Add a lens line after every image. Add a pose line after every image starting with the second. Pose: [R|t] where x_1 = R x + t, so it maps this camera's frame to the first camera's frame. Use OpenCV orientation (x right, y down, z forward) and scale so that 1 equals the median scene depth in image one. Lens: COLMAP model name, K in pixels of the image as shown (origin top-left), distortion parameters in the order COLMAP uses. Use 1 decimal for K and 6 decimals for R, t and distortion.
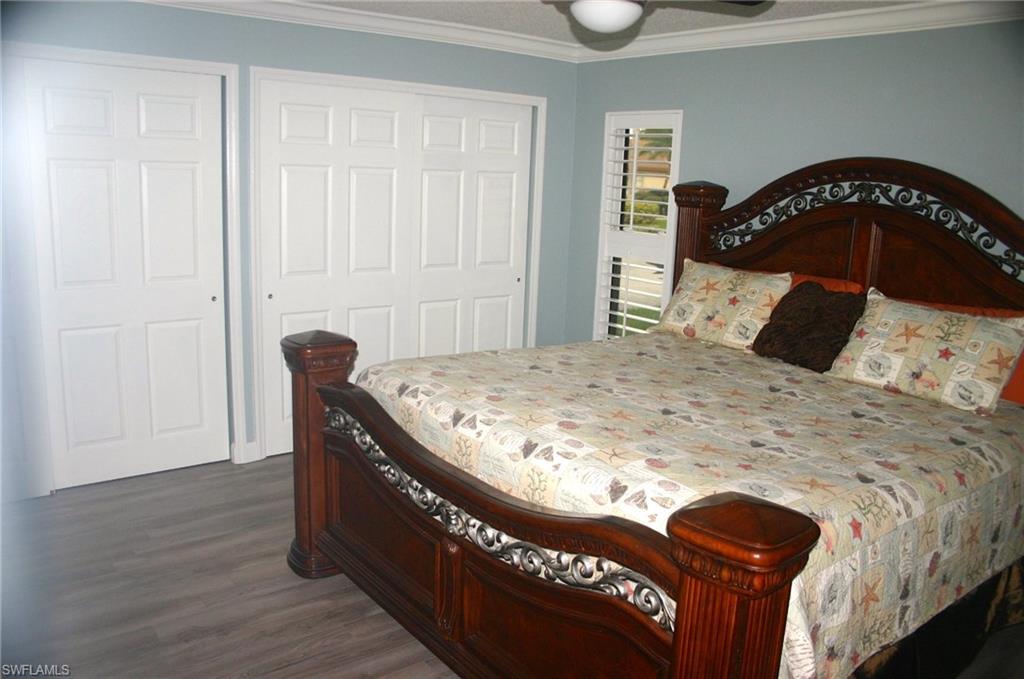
lens RADIAL K [[809.4, 0, 511.4], [0, 809.4, 335.5], [0, 0, 1]] dist [-0.123276, 0.005750]
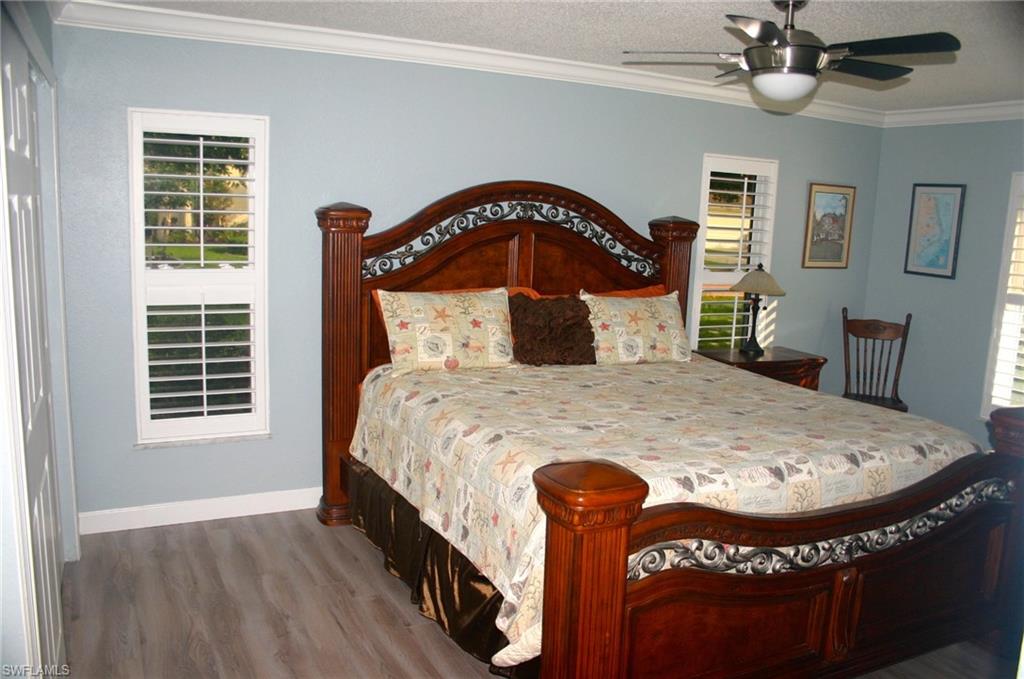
lens RADIAL K [[809.4, 0, 512.3], [0, 809.4, 345.7], [0, 0, 1]] dist [-0.123276, 0.005750]
pose [[0.203485, -0.186476, 0.961156, -0.731990], [0.163852, 0.974336, 0.154344, -0.173380], [-0.965270, 0.126081, 0.228817, 0.763907]]
